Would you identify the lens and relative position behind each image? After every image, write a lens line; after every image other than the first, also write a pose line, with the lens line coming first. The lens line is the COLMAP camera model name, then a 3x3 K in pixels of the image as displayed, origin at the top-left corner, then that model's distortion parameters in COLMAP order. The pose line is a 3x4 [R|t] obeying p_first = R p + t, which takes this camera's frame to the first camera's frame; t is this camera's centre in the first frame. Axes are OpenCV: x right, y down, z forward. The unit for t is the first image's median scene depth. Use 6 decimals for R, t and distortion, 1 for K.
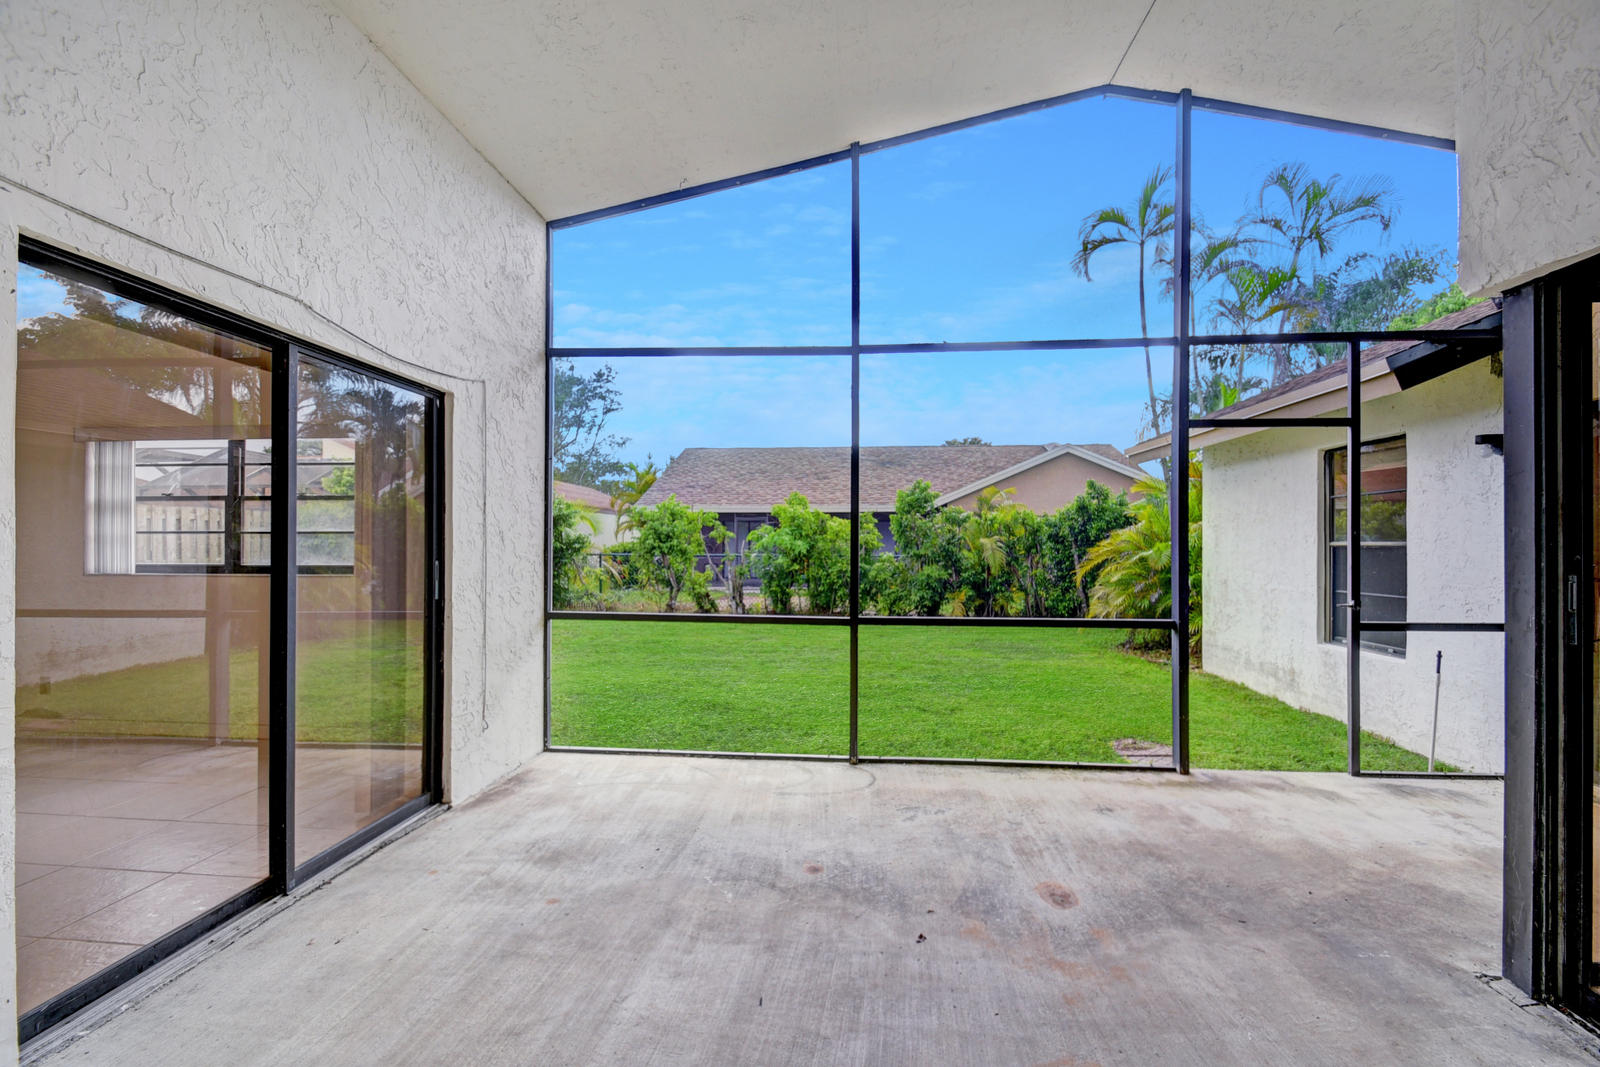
lens RADIAL K [[694.3, 0, 793.8], [0, 694.3, 545.9], [0, 0, 1]] dist [0.020078, 0.000061]
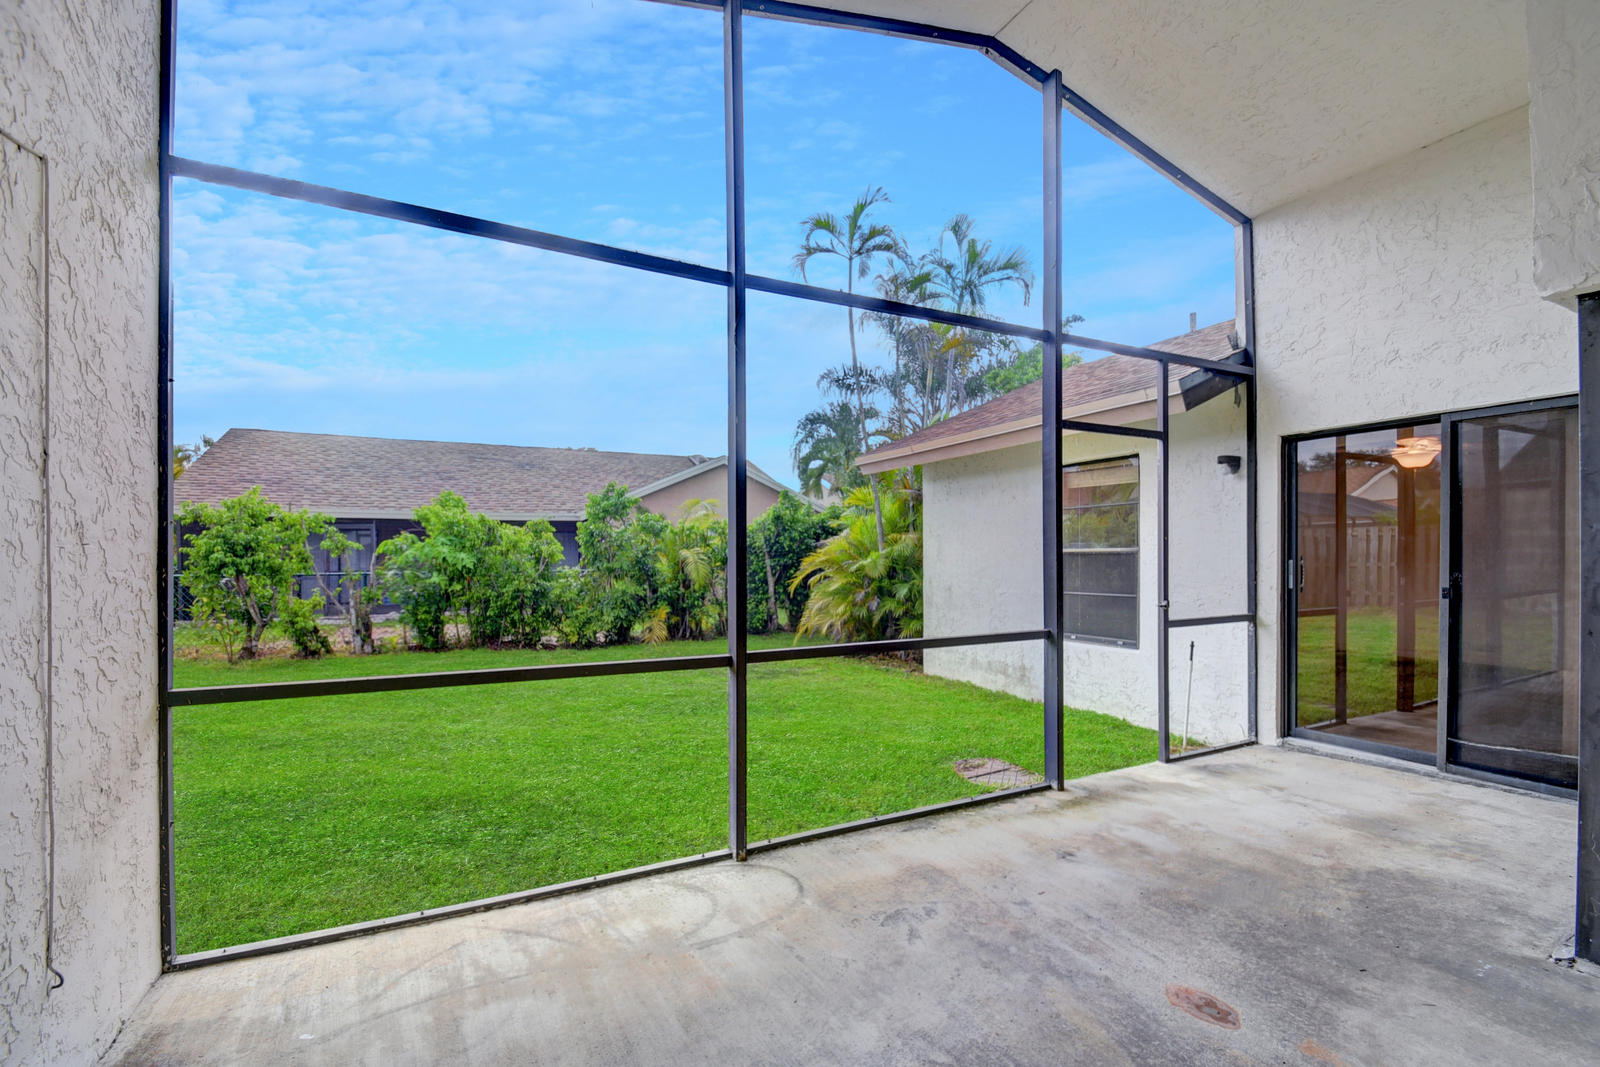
lens RADIAL K [[707.1, 0, 798.9], [0, 707.1, 559.0], [0, 0, 1]] dist [0.015141, -0.018256]
pose [[0.851751, -0.010025, 0.523851, -0.162585], [0.010712, 0.999941, 0.001719, 0.003533], [-0.523837, 0.004147, 0.851808, 0.237312]]
